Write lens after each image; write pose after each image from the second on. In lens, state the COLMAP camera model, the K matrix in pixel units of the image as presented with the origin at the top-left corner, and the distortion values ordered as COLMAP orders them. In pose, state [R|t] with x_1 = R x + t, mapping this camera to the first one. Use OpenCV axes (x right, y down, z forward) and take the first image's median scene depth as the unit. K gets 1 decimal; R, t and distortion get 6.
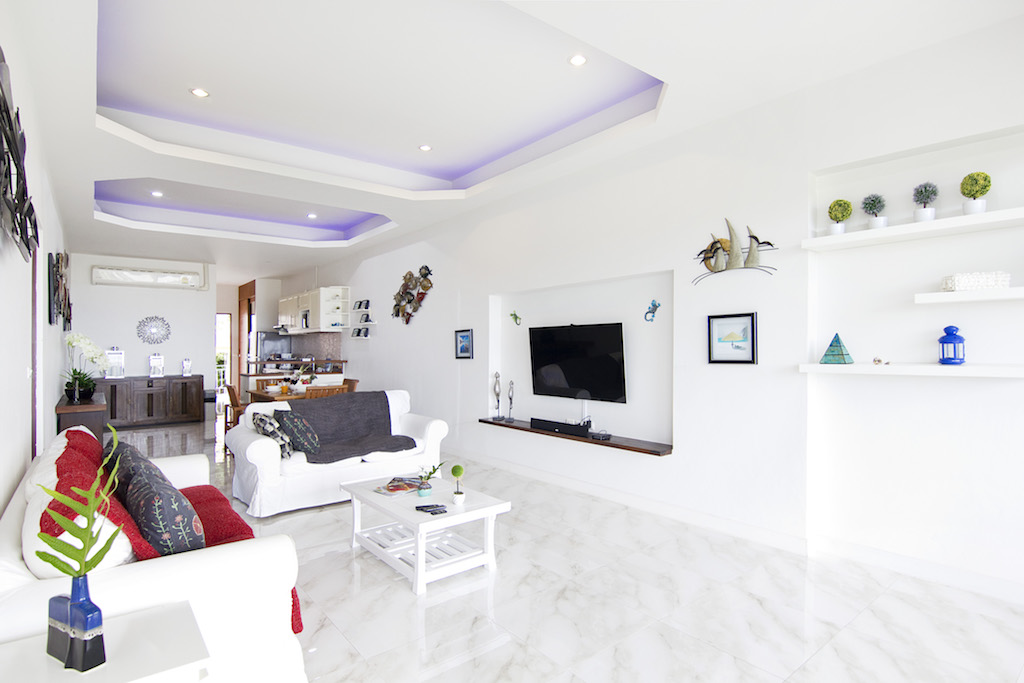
lens RADIAL K [[526.6, 0, 517.9], [0, 526.6, 341.0], [0, 0, 1]] dist [-0.034353, -0.001007]
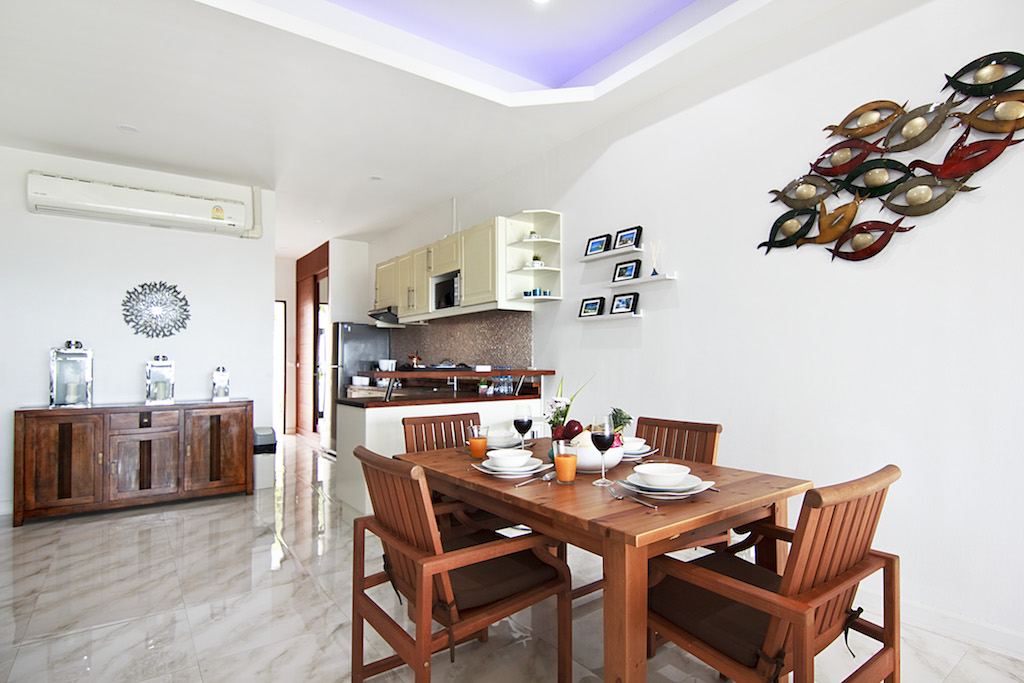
lens RADIAL K [[526.6, 0, 507.3], [0, 526.6, 350.5], [0, 0, 1]] dist [-0.034353, -0.001007]
pose [[0.997991, -0.002267, -0.063318, -0.336393], [0.001586, 0.999940, -0.010808, 0.024265], [0.063338, 0.010686, 0.997935, 0.526245]]
